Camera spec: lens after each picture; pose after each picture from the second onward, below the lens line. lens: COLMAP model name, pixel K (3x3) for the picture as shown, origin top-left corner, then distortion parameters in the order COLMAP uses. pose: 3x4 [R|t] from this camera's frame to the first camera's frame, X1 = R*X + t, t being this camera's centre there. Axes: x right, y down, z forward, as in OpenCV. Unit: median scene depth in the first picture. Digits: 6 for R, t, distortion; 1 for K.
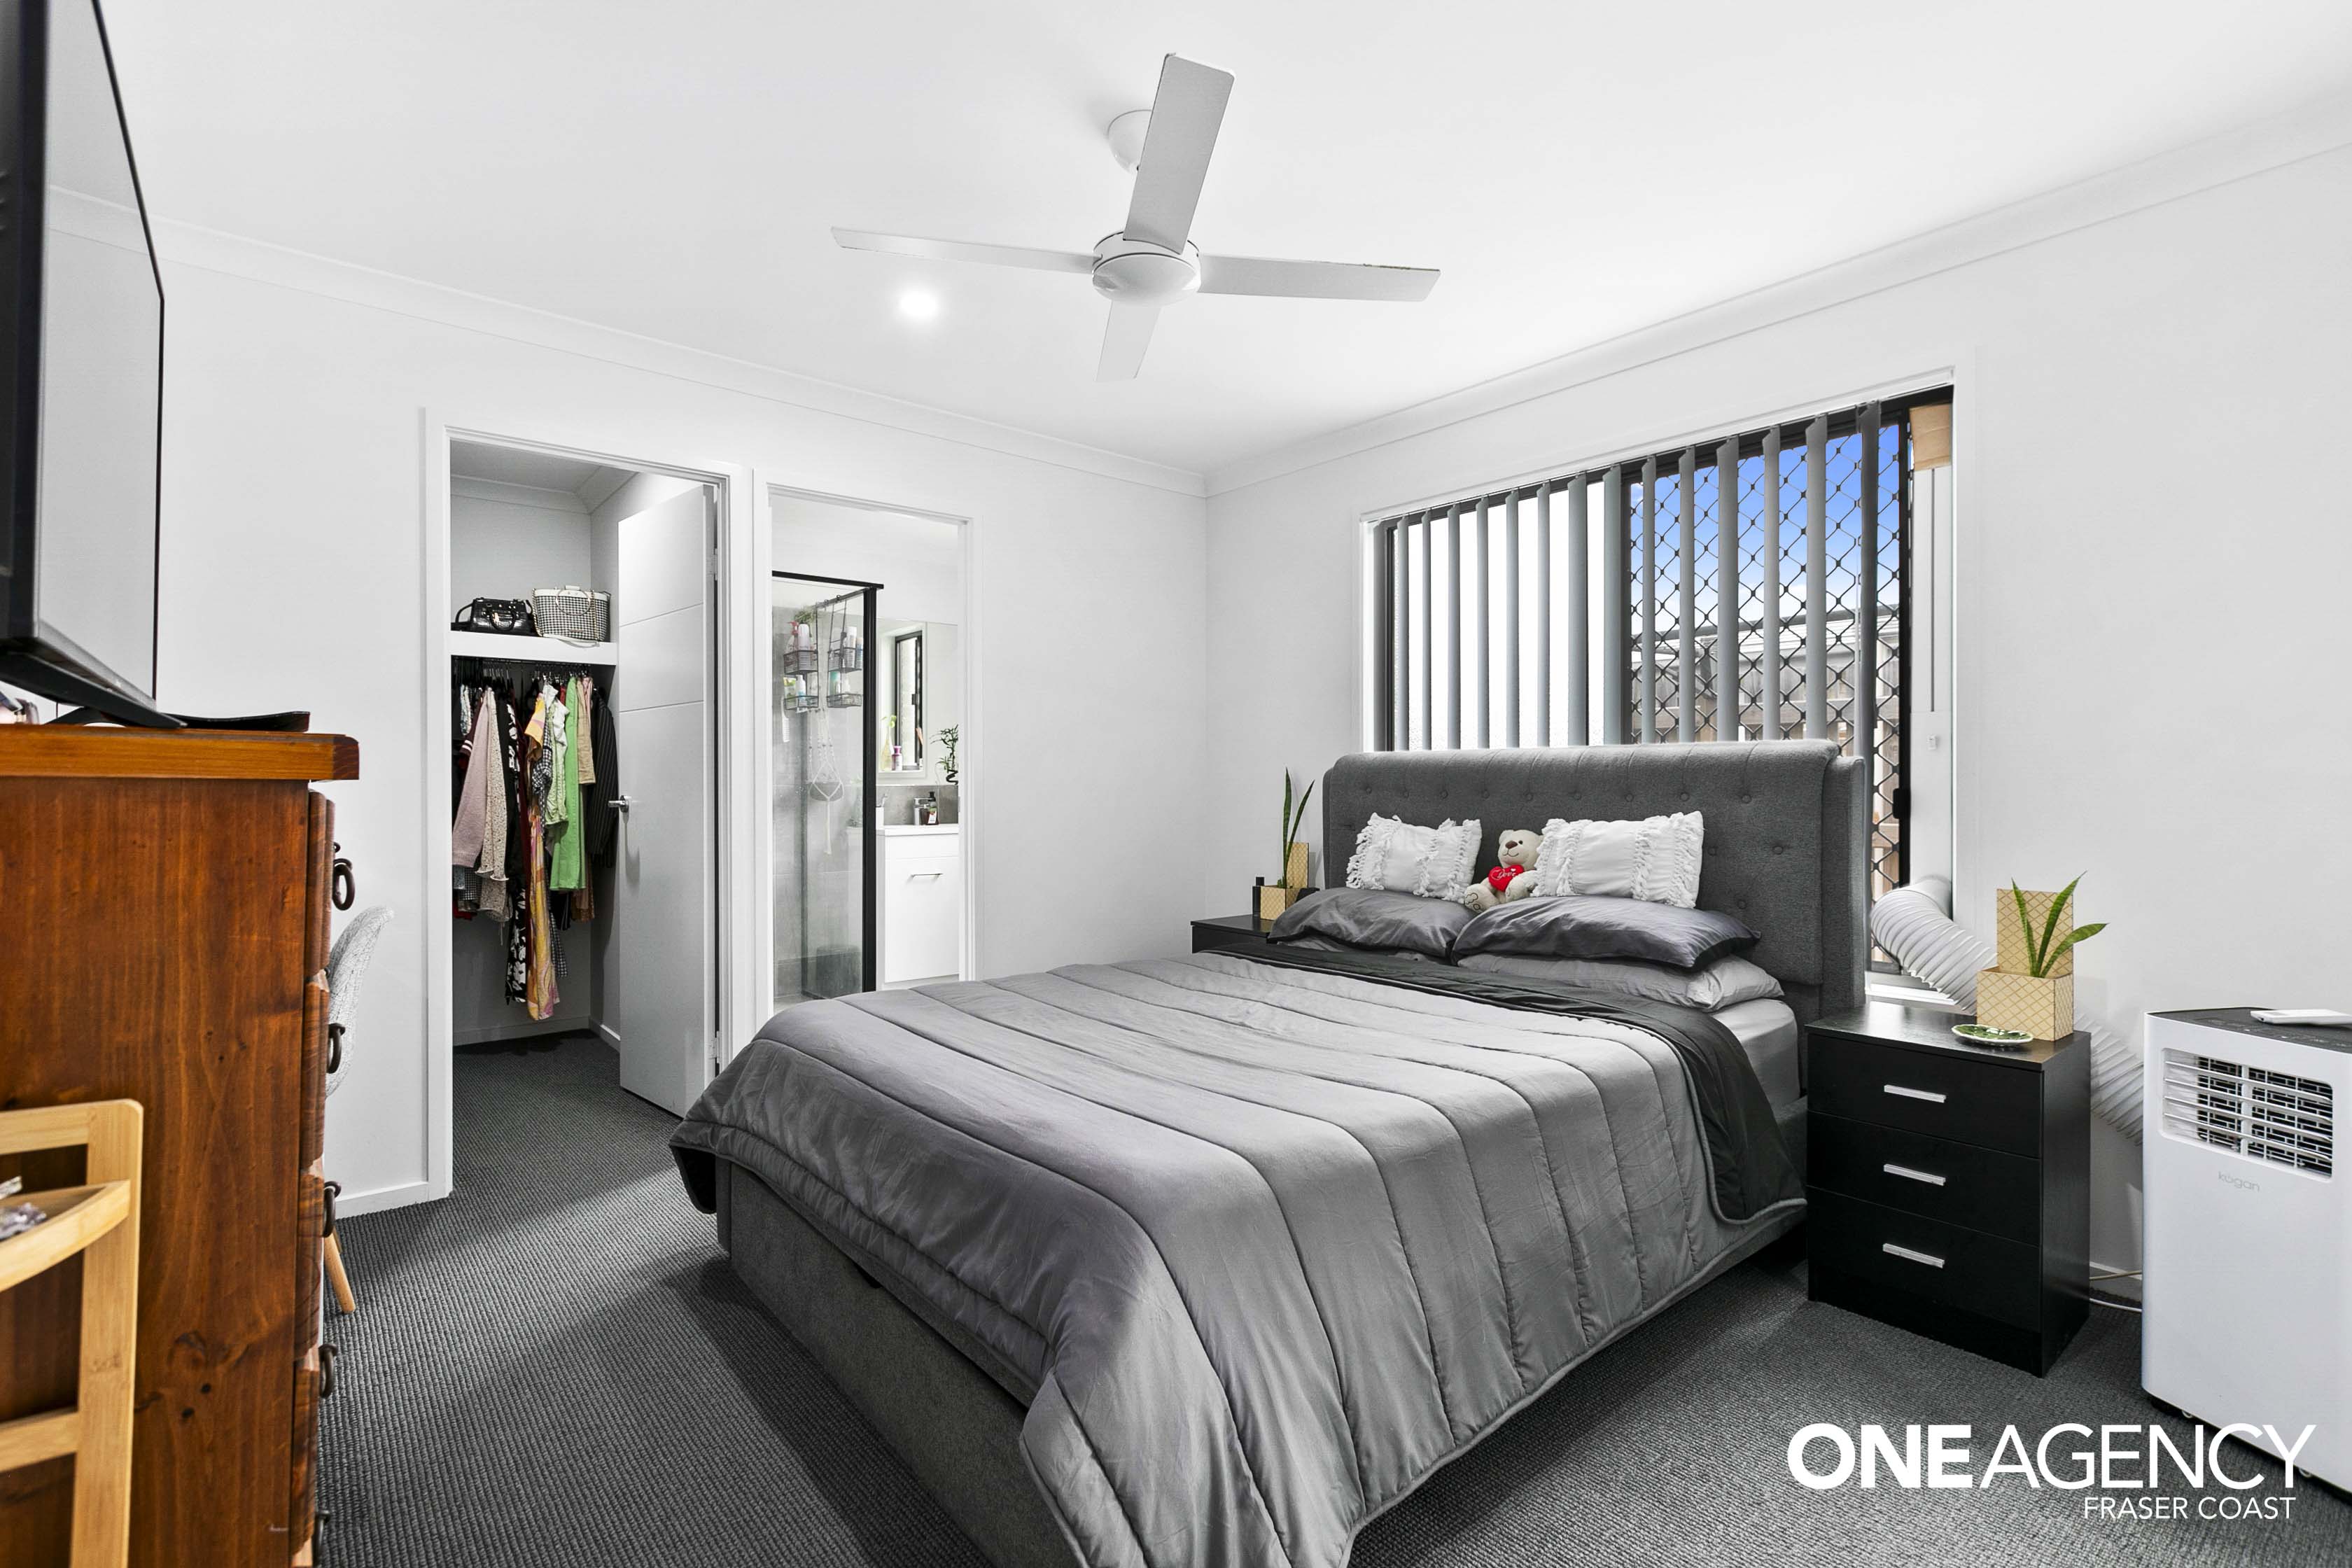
lens RADIAL K [[1068.9, 0, 1170.9], [0, 1068.9, 785.0], [0, 0, 1]] dist [0.000972, -0.001251]
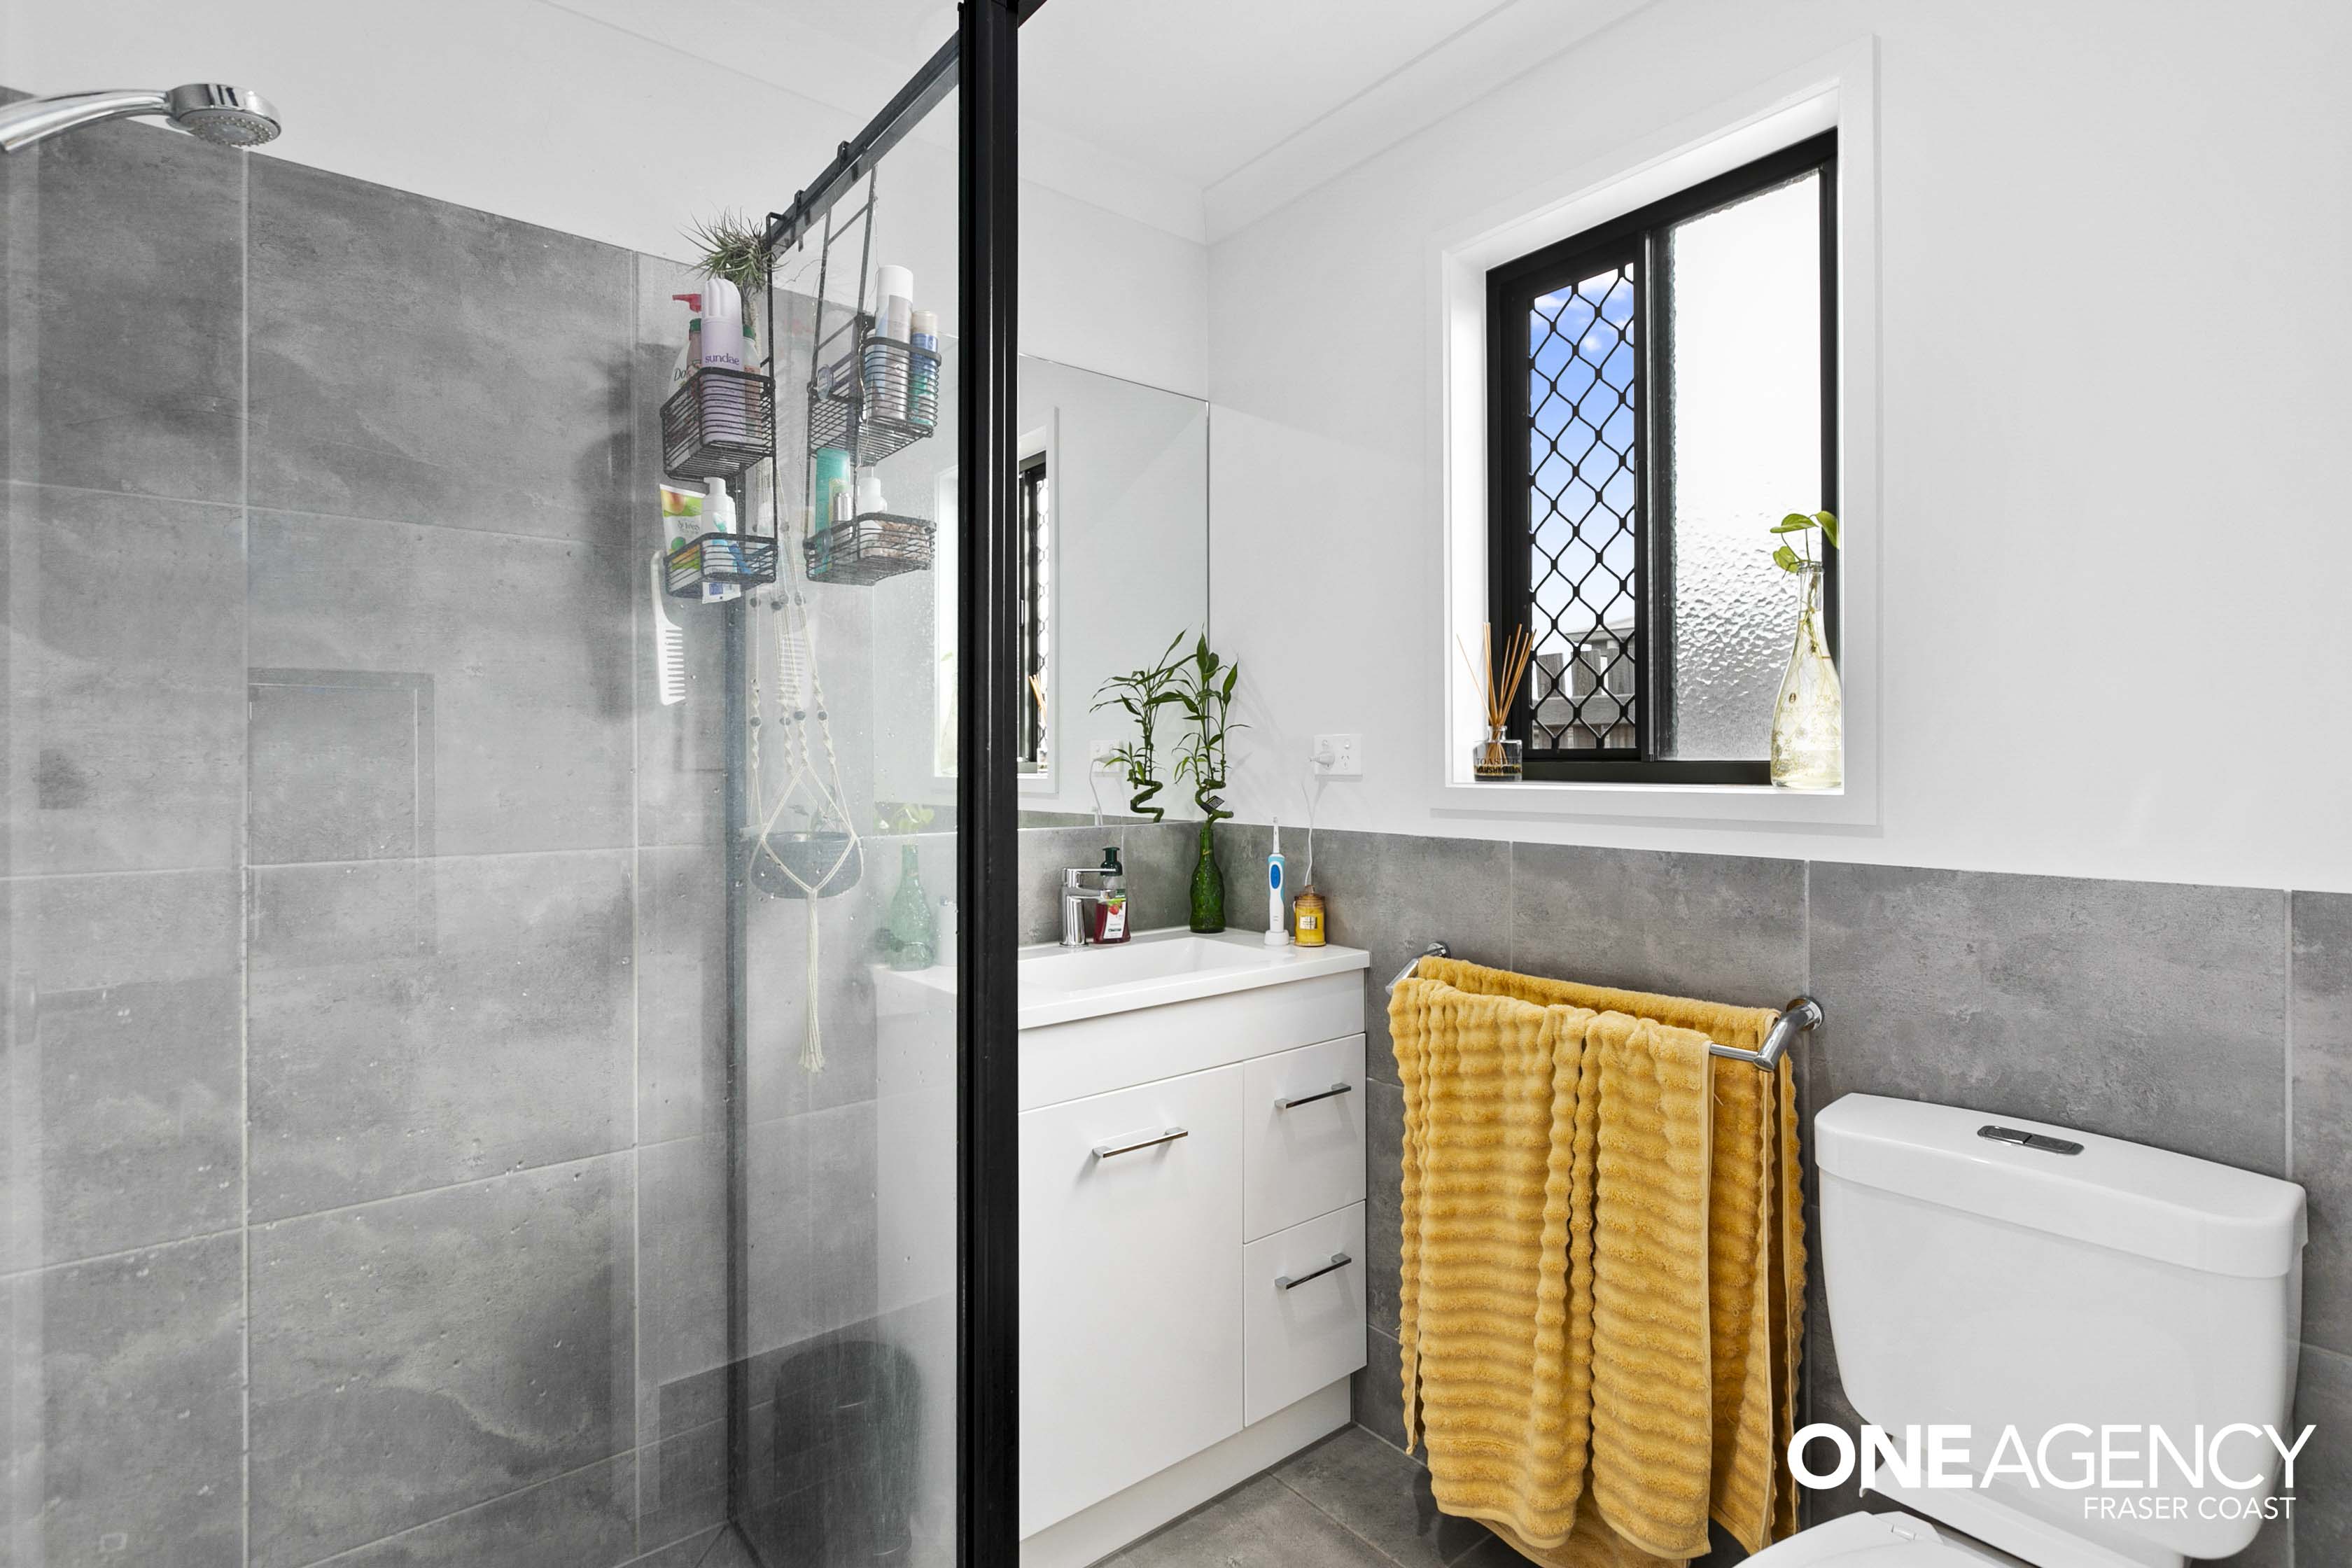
lens RADIAL K [[1121.1, 0, 1179.7], [0, 1121.1, 766.7], [0, 0, 1]] dist [0.001616, 0.000077]
pose [[0.999980, -0.001817, -0.006102, -0.212457], [0.001846, 0.999987, 0.004744, -0.023204], [0.006093, -0.004755, 0.999970, 0.676163]]
